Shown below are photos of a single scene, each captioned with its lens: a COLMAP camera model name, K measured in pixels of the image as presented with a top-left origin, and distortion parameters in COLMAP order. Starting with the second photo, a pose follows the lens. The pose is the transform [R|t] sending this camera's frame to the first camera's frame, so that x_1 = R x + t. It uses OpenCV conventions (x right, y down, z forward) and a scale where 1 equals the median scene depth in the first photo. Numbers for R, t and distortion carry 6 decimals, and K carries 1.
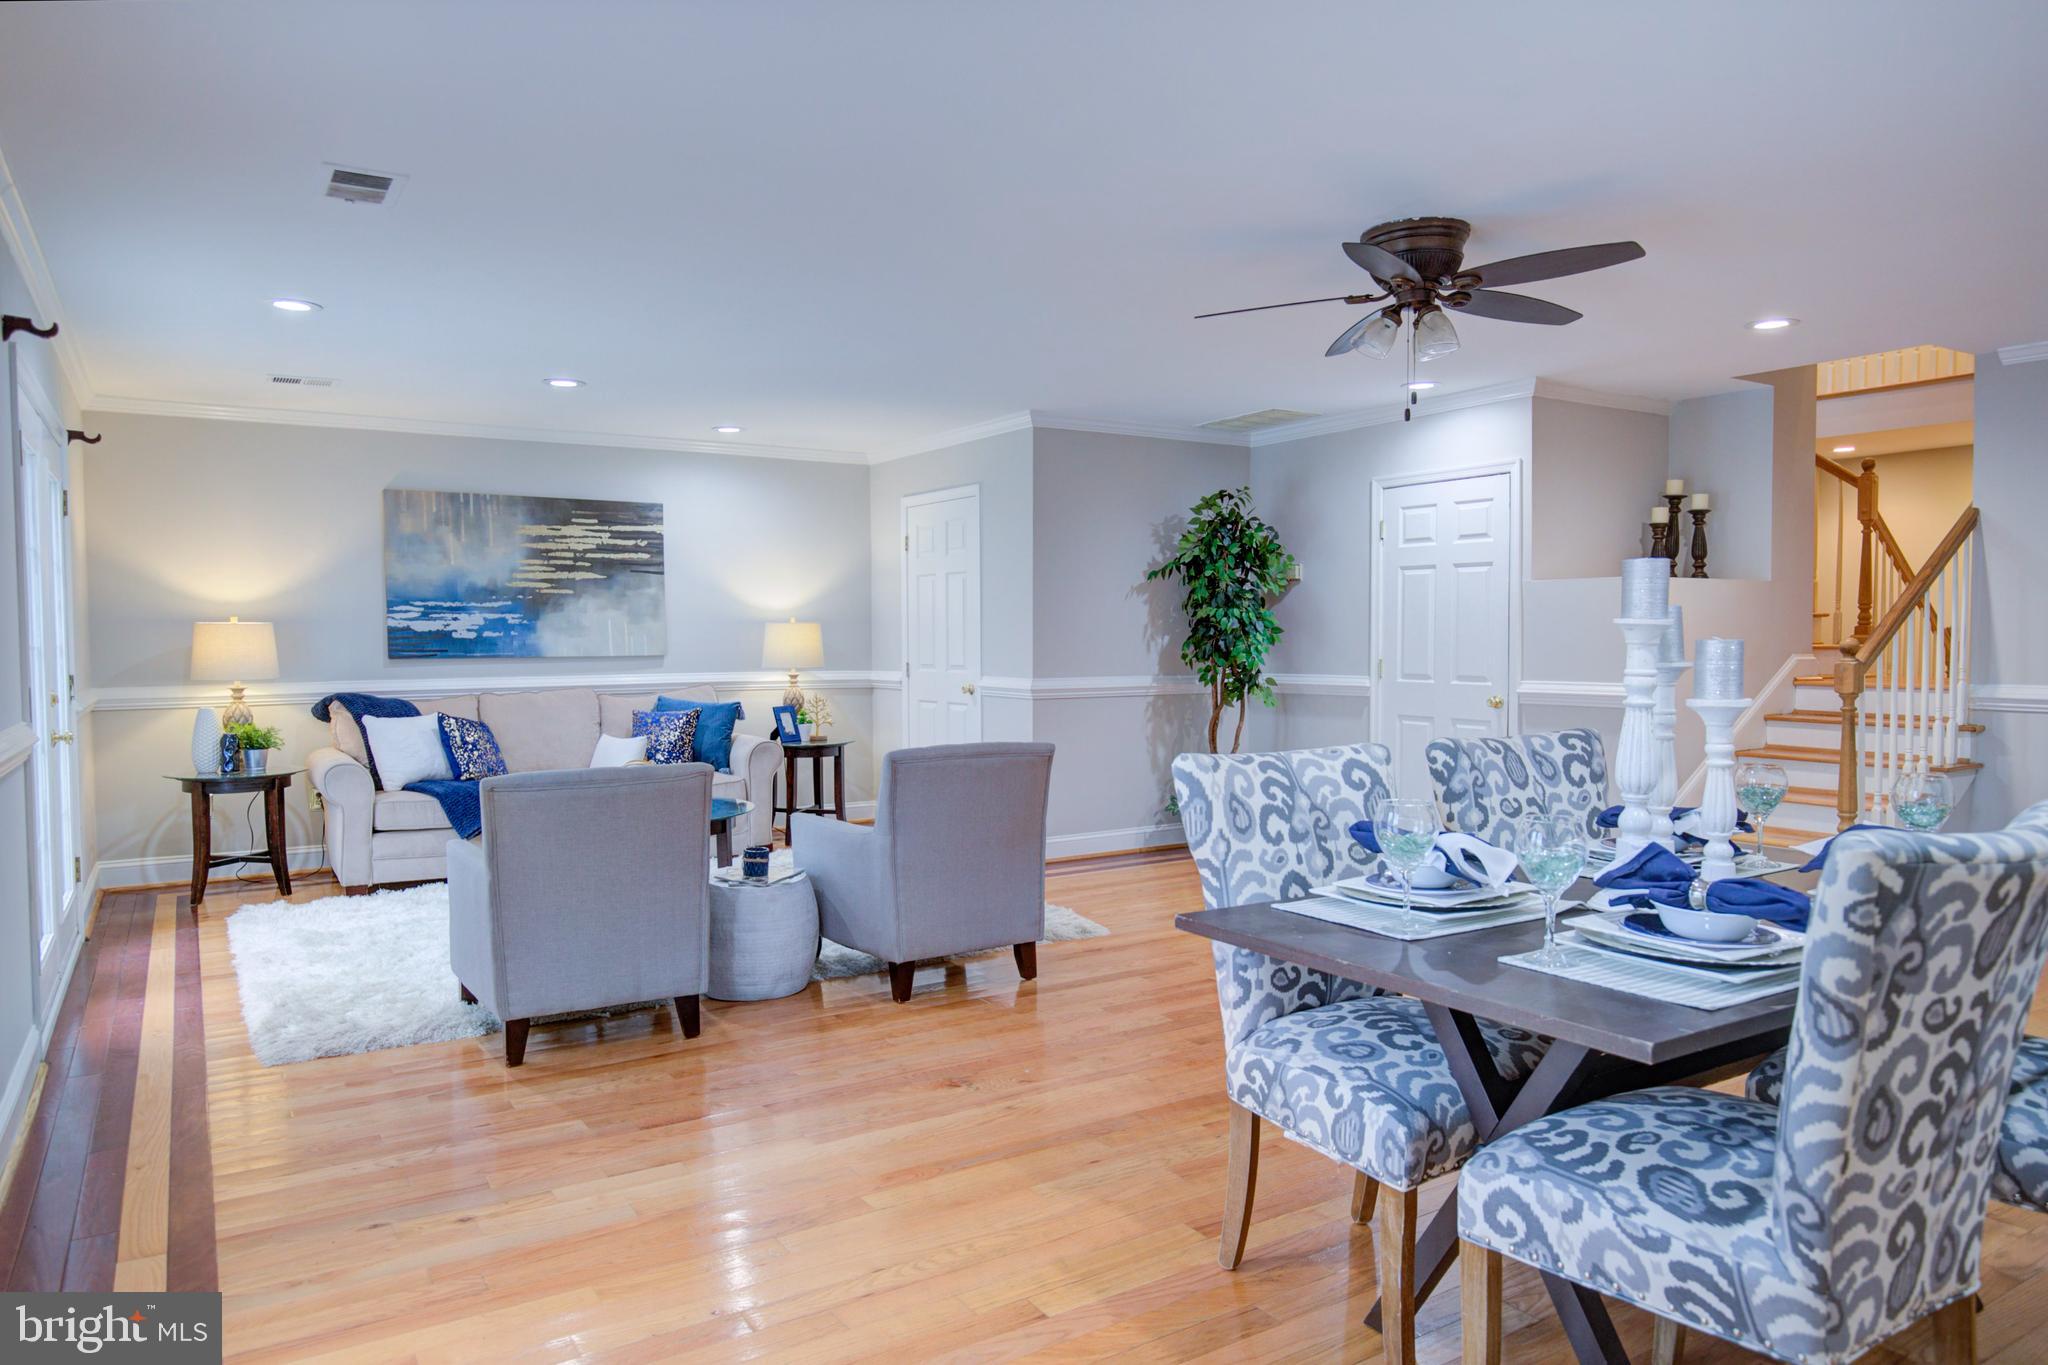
lens RADIAL K [[1332.2, 0, 1033.7], [0, 1332.2, 686.2], [0, 0, 1]] dist [0.004692, 0.000794]
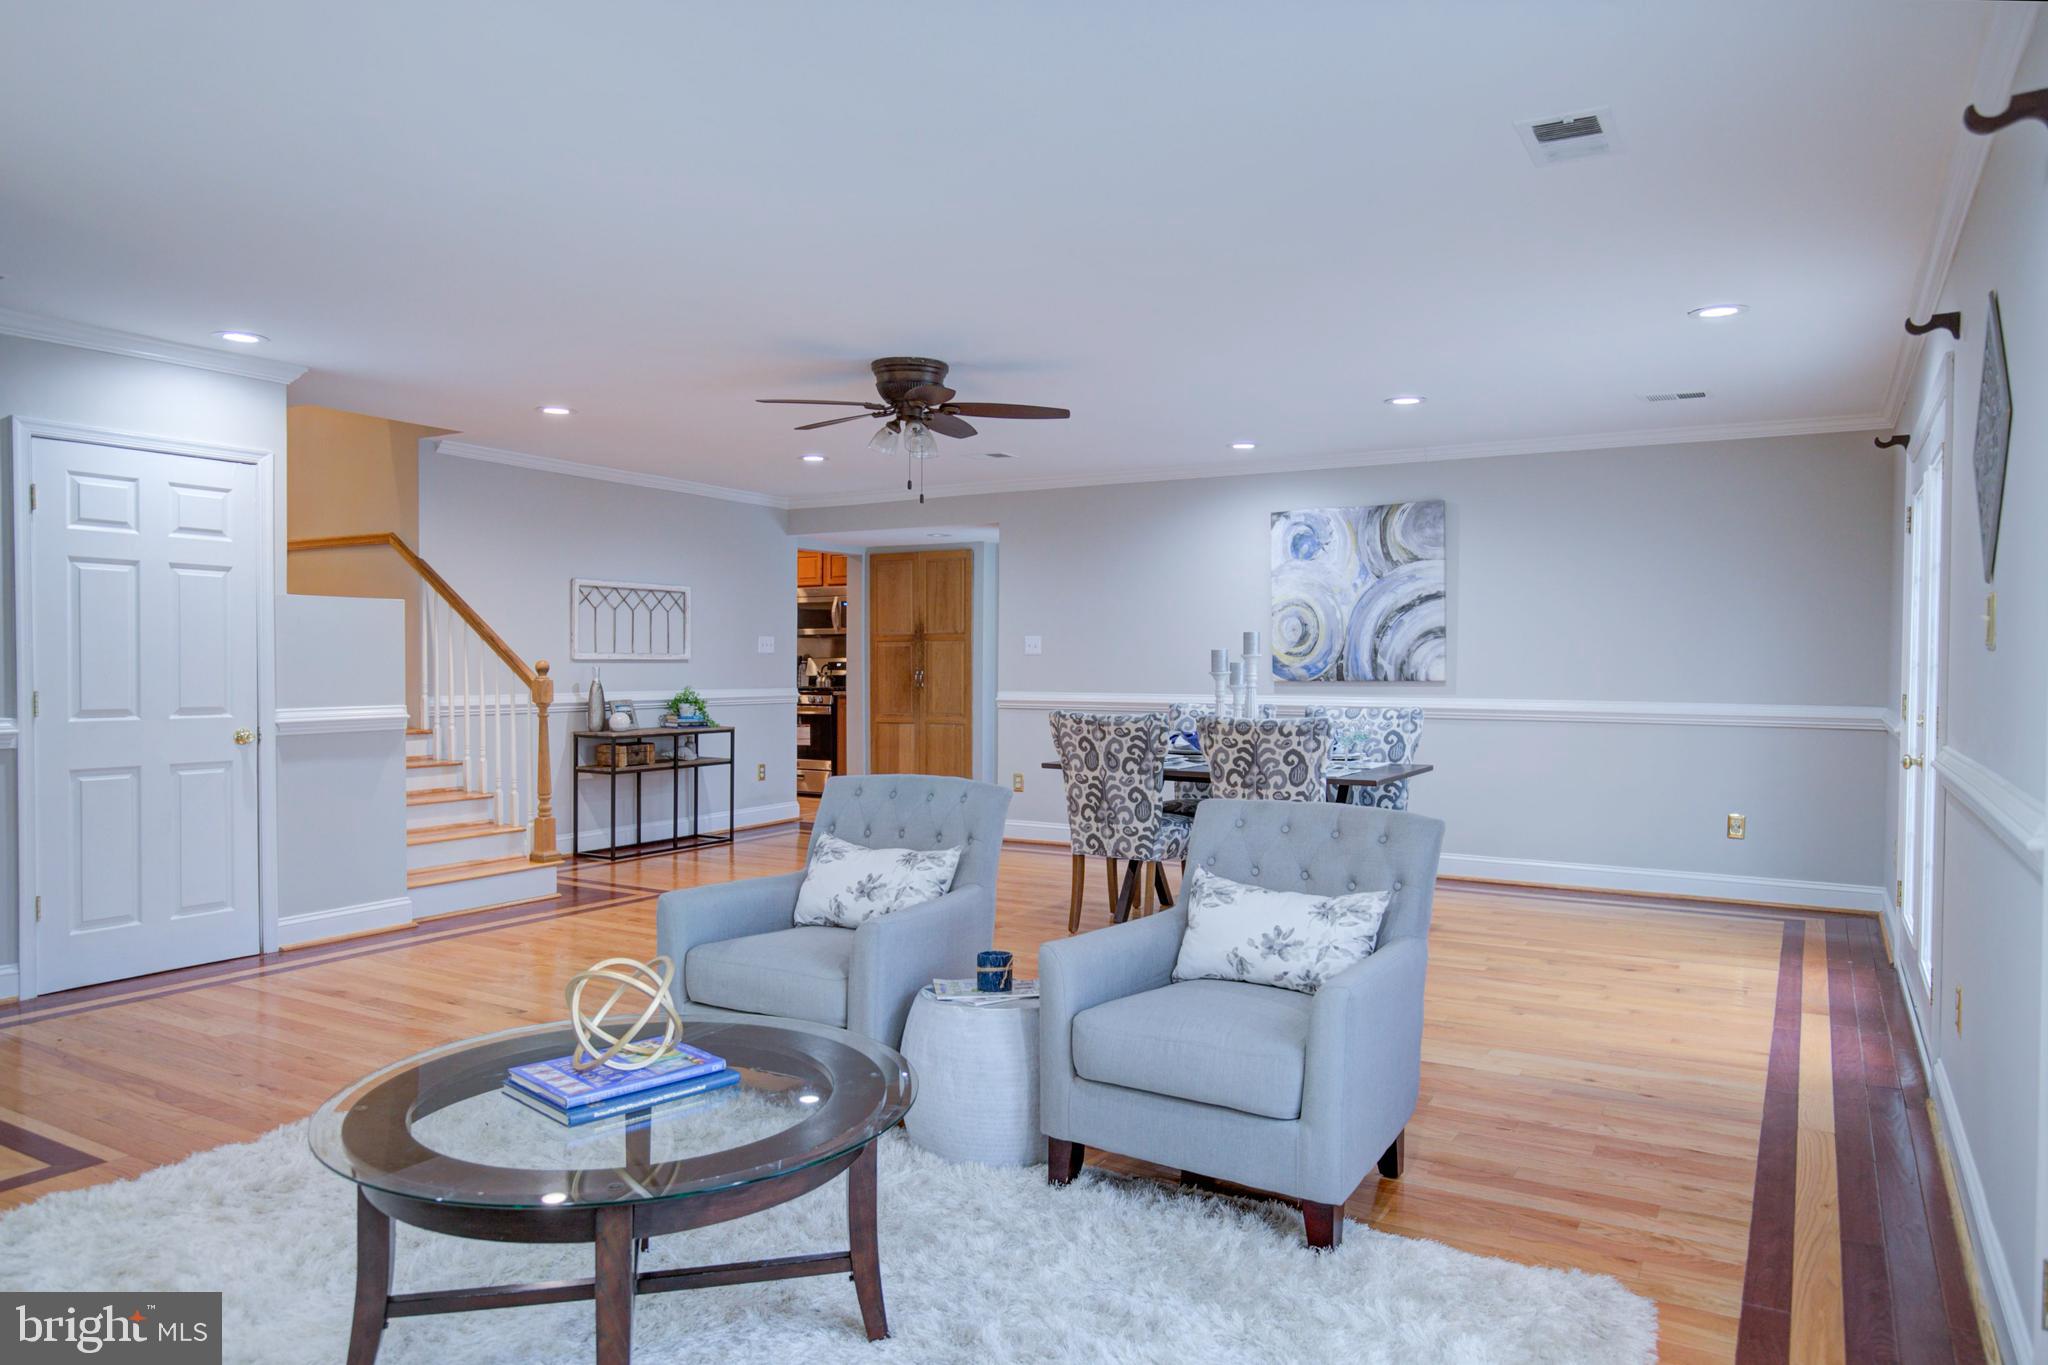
lens RADIAL K [[1332.2, 0, 1033.7], [0, 1332.2, 686.2], [0, 0, 1]] dist [0.004692, 0.000794]
pose [[-0.448489, -0.010481, 0.893727, -0.985626], [0.041312, 0.998619, 0.032443, -0.041866], [-0.892833, 0.051472, -0.447436, 1.492004]]
